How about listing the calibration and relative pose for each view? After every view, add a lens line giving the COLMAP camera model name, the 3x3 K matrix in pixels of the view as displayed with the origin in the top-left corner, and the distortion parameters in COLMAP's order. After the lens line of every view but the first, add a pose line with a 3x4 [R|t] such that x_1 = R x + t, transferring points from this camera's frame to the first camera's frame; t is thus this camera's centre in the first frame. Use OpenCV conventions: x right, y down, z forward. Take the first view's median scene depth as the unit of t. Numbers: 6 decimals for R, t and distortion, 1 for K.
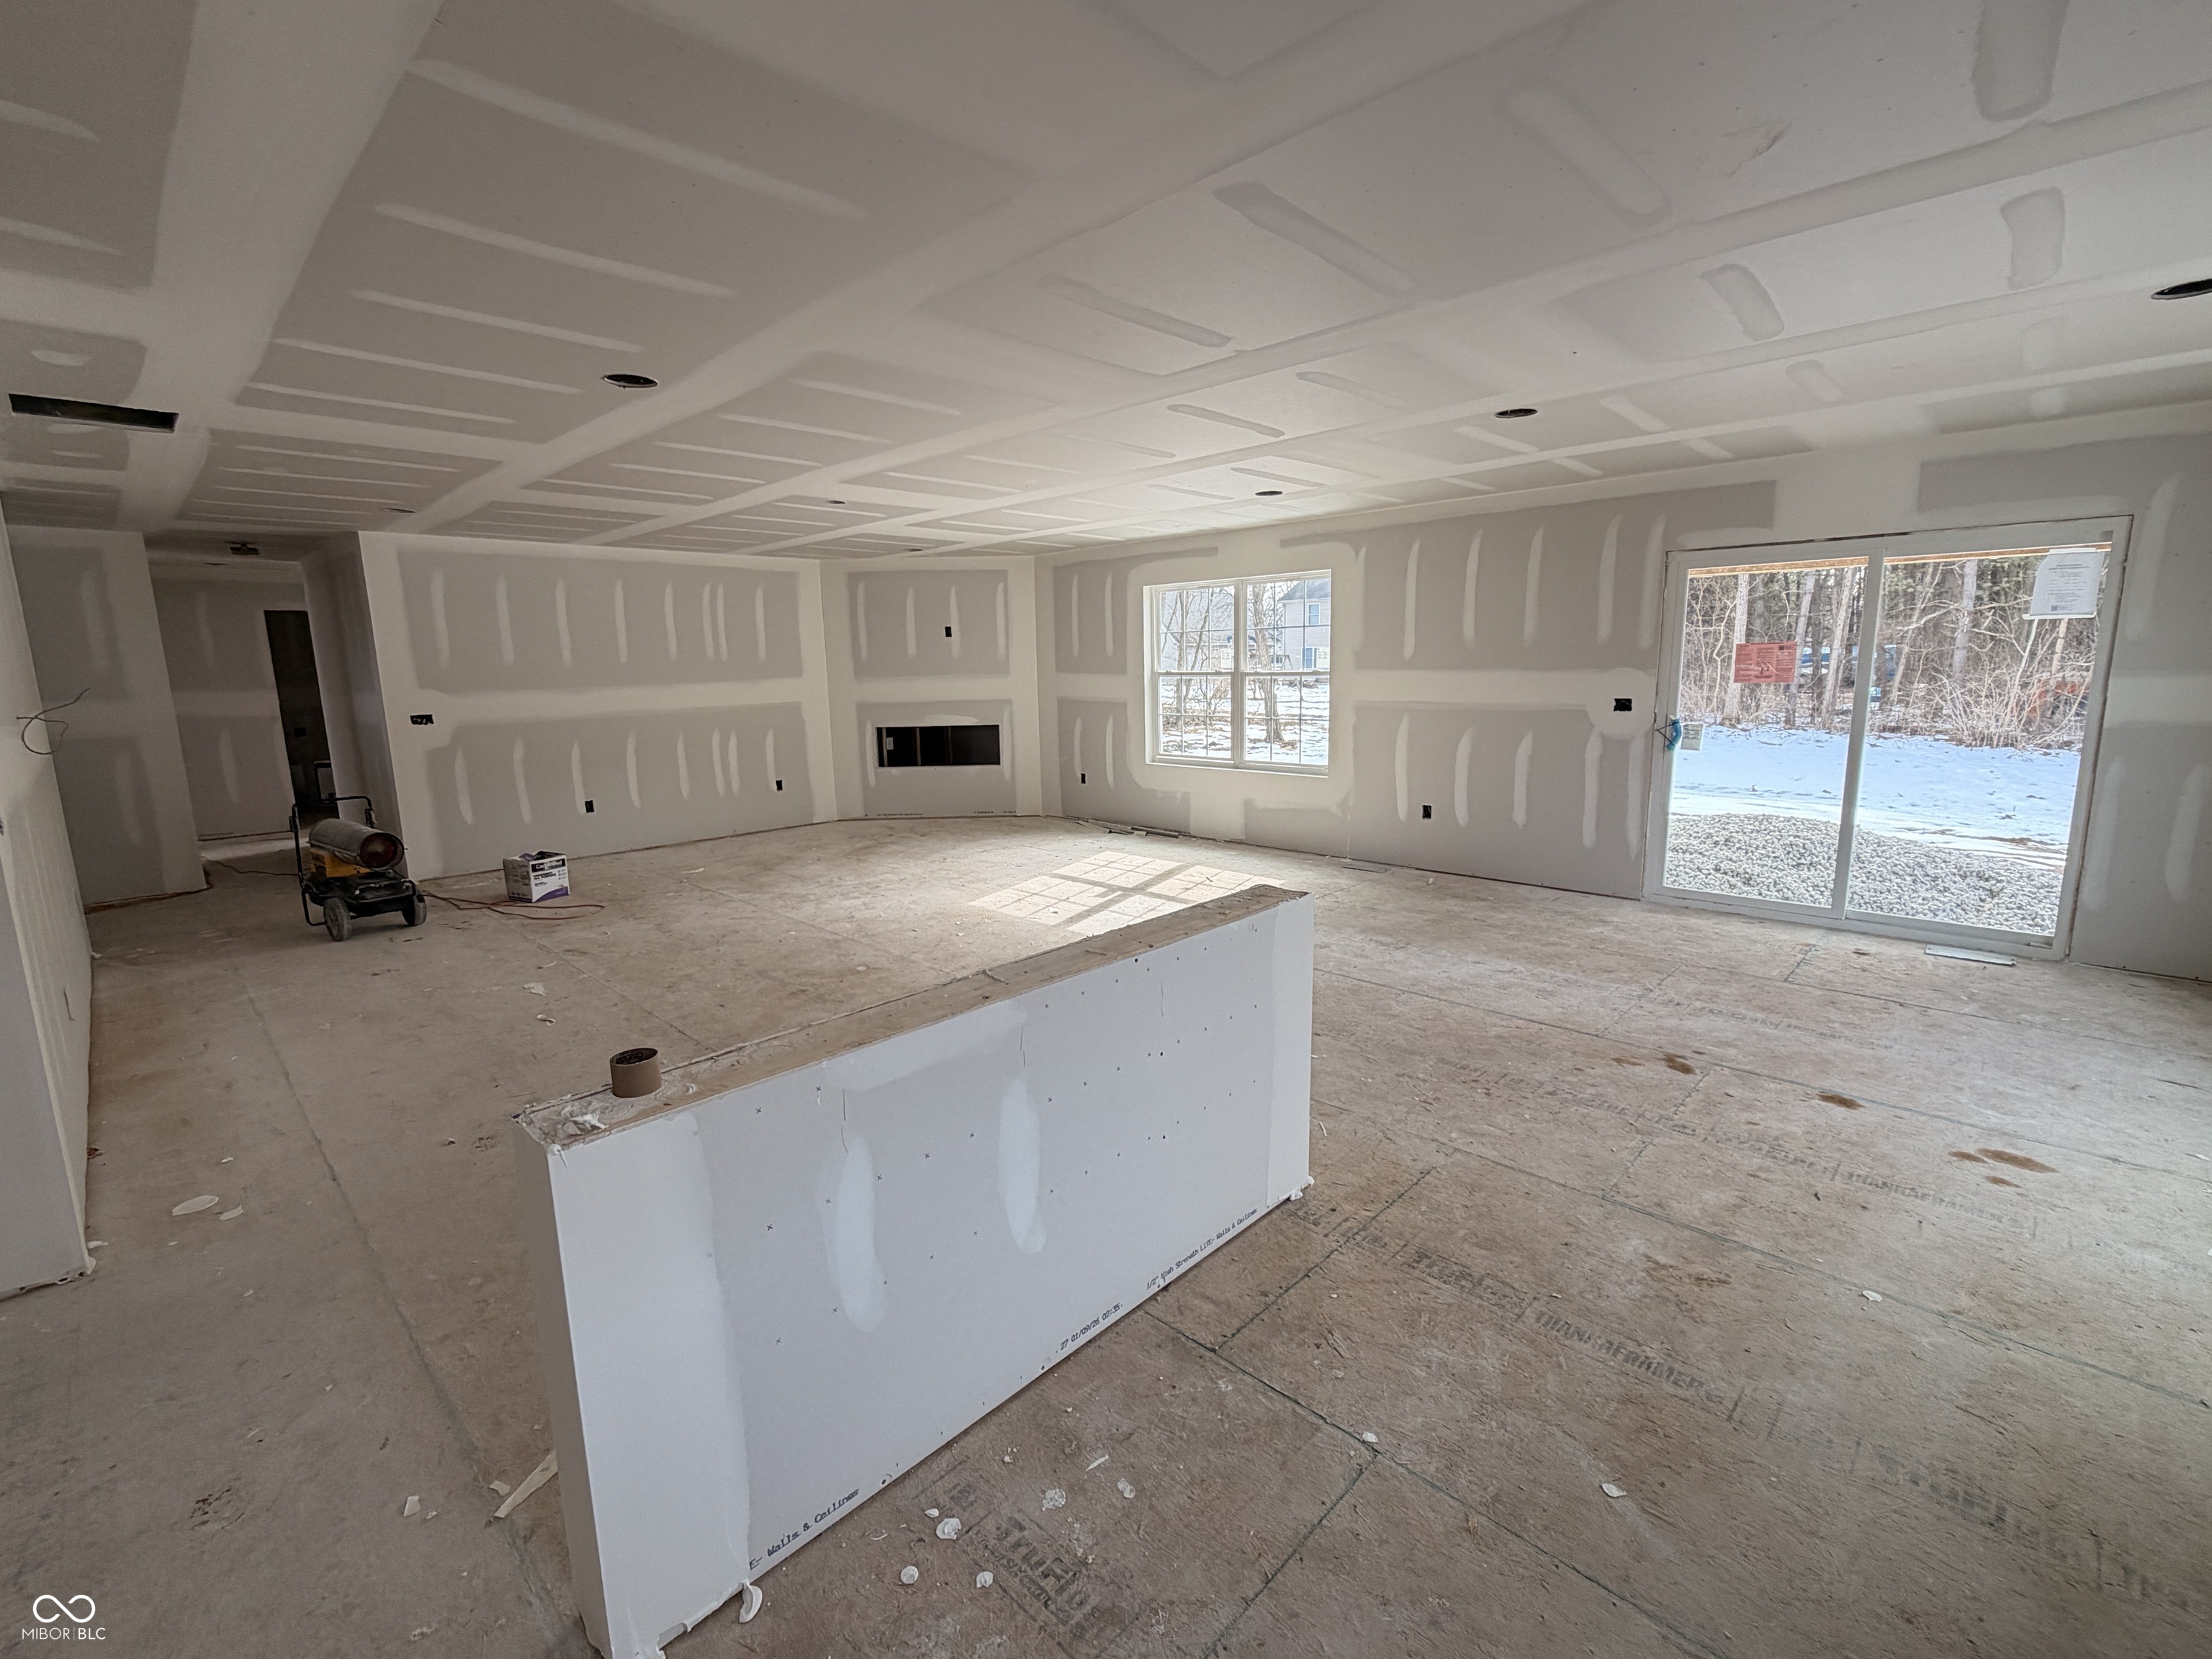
lens RADIAL K [[970.2, 0, 1101.4], [0, 970.2, 827.1], [0, 0, 1]] dist [0.001523, 0.000128]
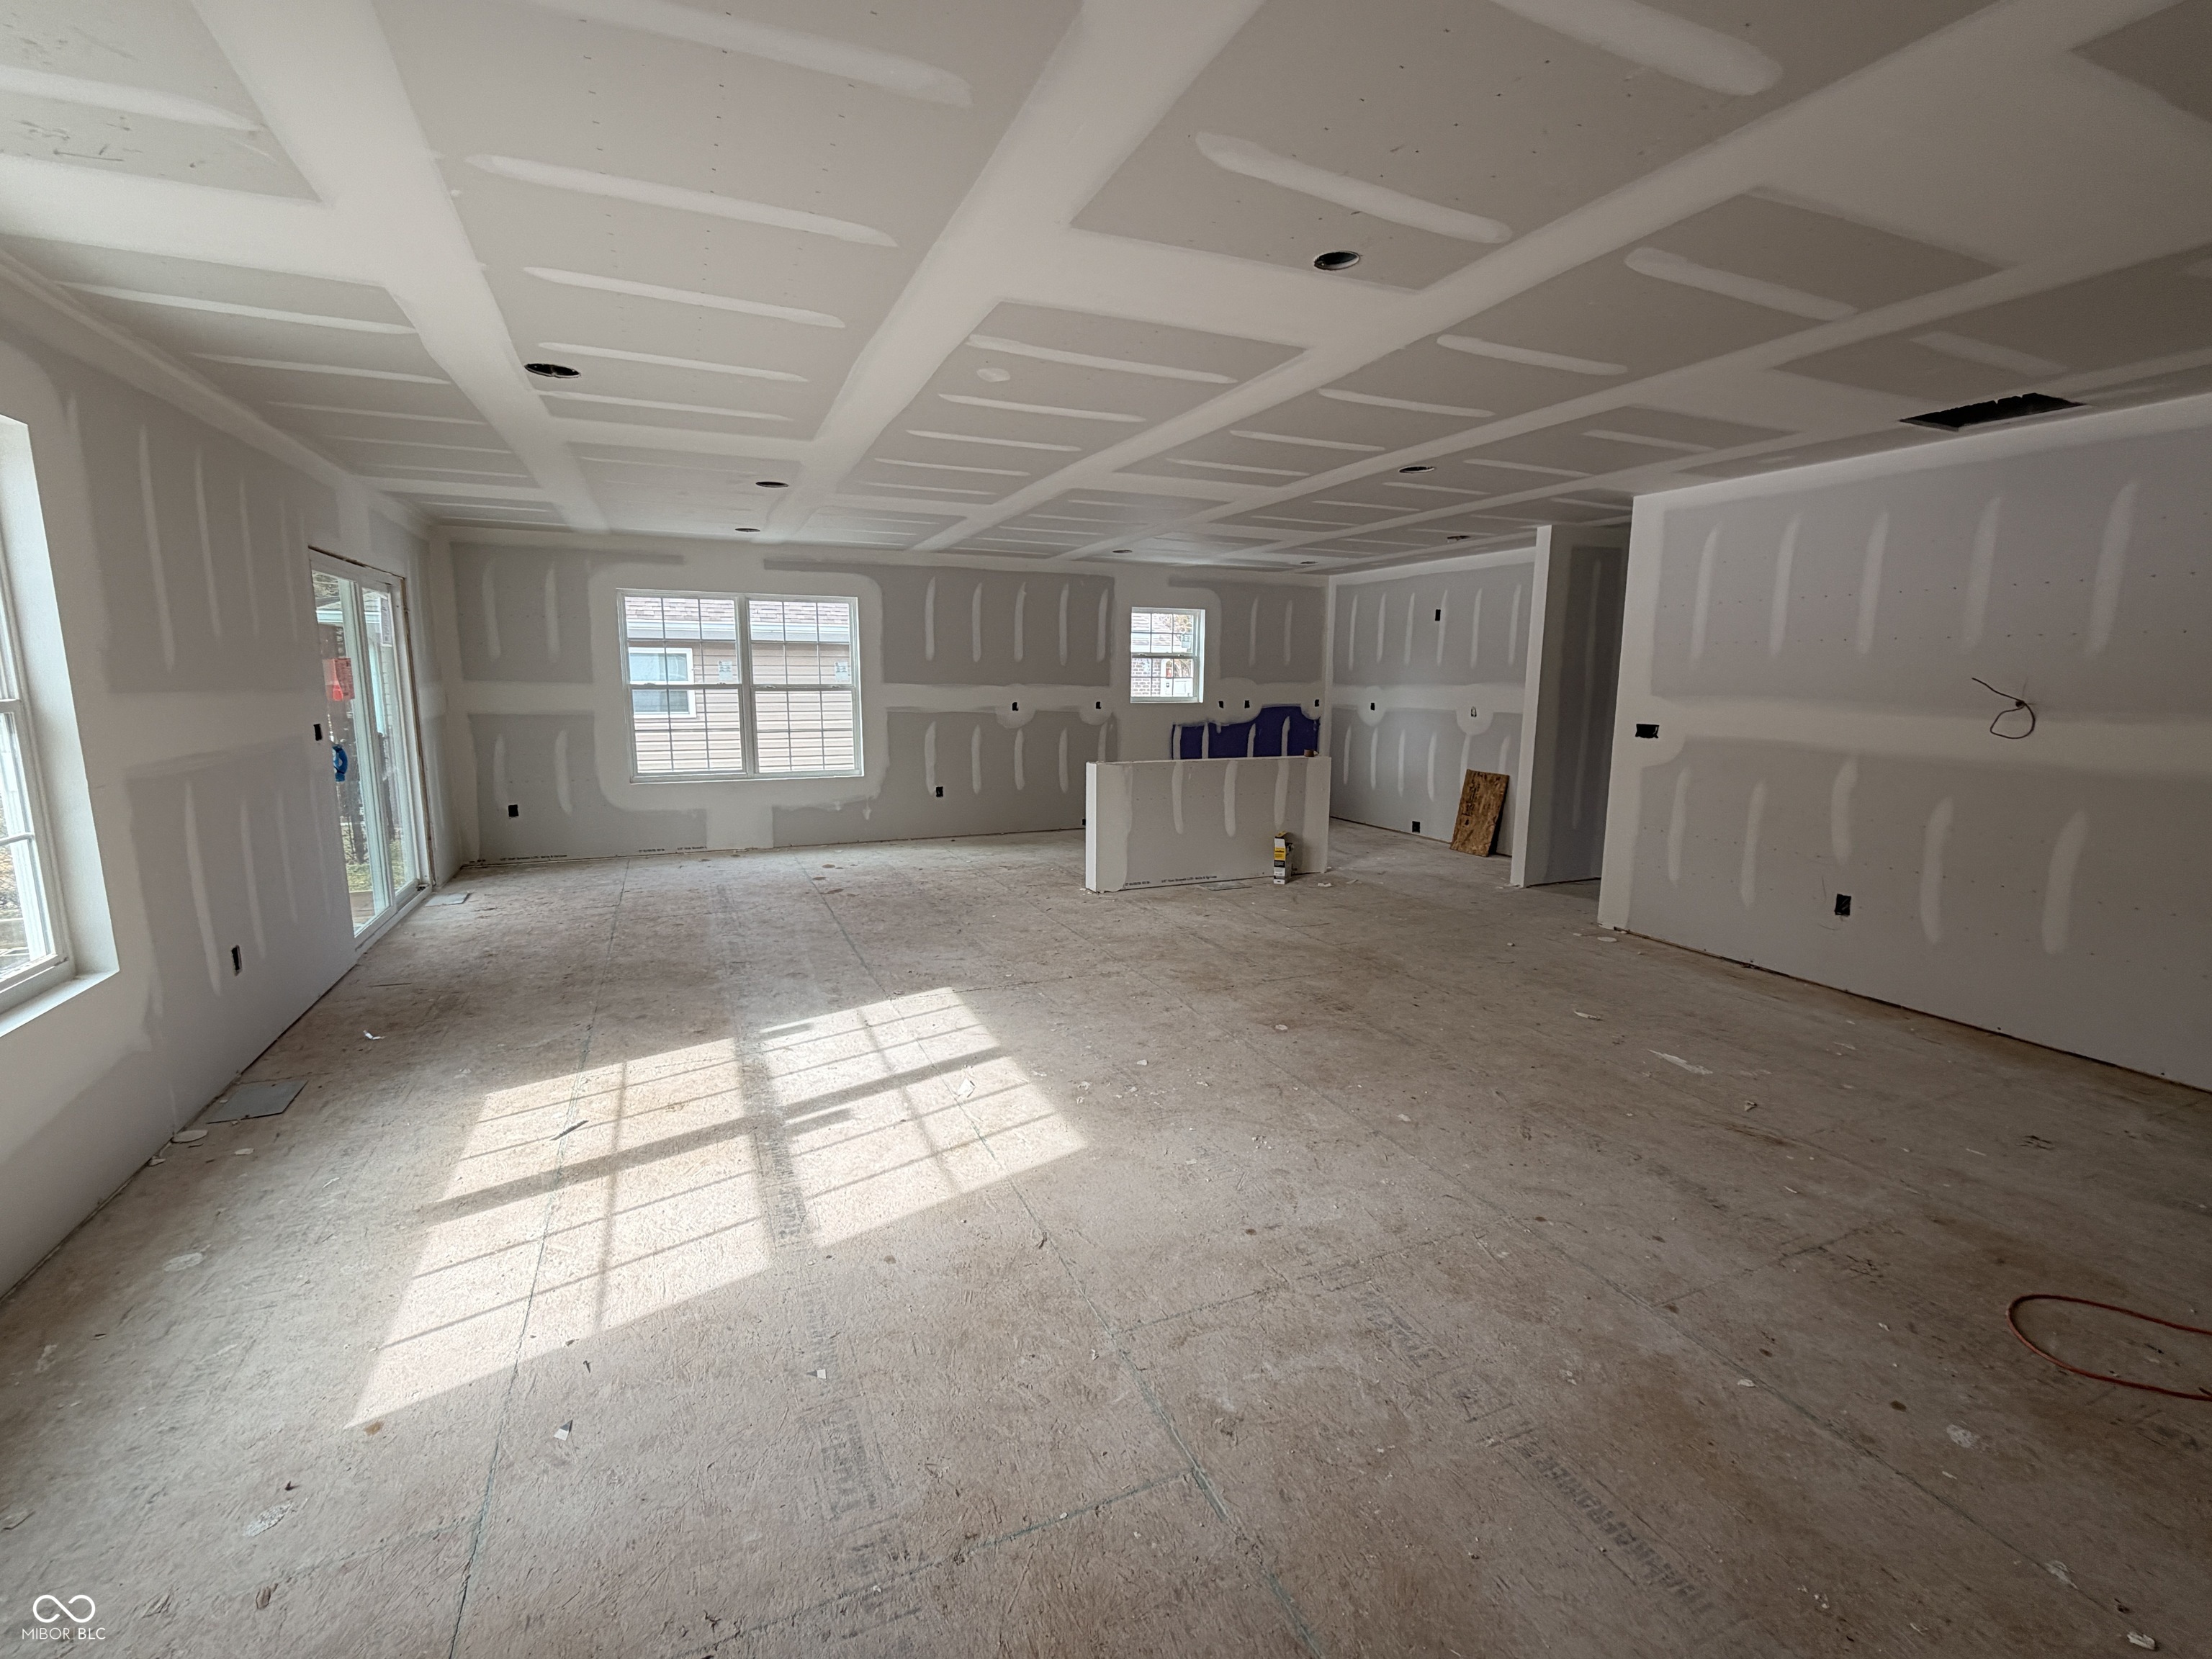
lens RADIAL K [[970.2, 0, 1106.3], [0, 970.2, 827.8], [0, 0, 1]] dist [0.001523, 0.000128]
pose [[-0.928561, -0.044948, 0.368449, -0.409508], [0.074838, 0.949584, 0.304448, -0.287378], [-0.363558, 0.310273, -0.878383, 1.744656]]
